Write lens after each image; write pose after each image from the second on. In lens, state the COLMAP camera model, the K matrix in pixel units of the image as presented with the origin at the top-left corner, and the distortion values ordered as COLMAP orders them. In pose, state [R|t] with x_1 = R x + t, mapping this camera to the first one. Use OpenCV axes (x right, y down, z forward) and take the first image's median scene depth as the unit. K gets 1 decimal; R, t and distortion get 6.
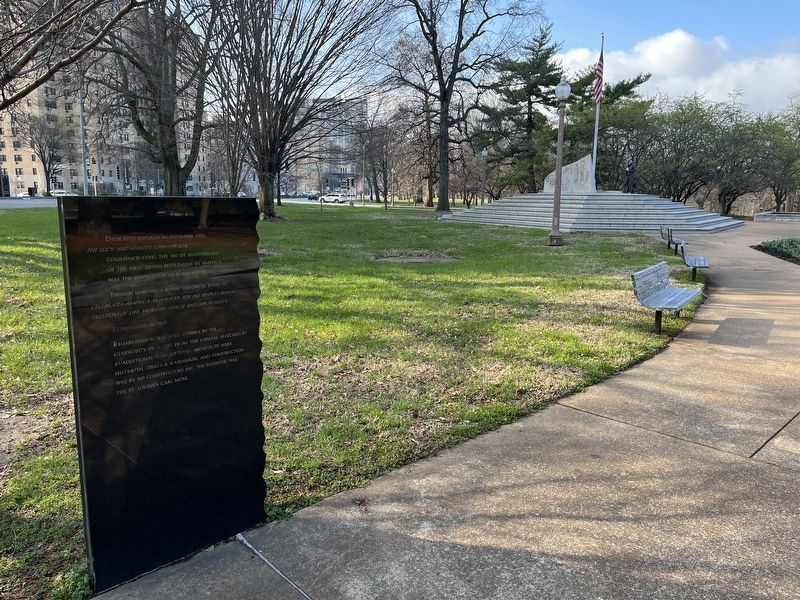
lens RADIAL K [[617.0, 0, 400.0], [0, 617.0, 300.4], [0, 0, 1]] dist [-0.002539, 0.000495]
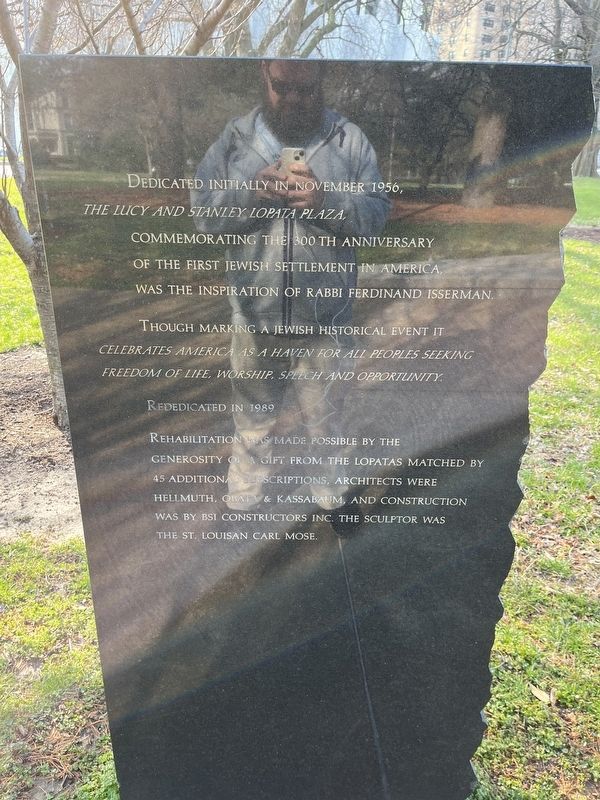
lens RADIAL K [[617.0, 0, 301.7], [0, 617.0, 401.0], [0, 0, 1]] dist [-0.002539, 0.000495]
pose [[0.724946, 0.249843, -0.641897, -0.074457], [-0.120762, 0.963566, 0.238659, -0.050544], [0.678137, -0.095498, 0.728704, 0.519831]]
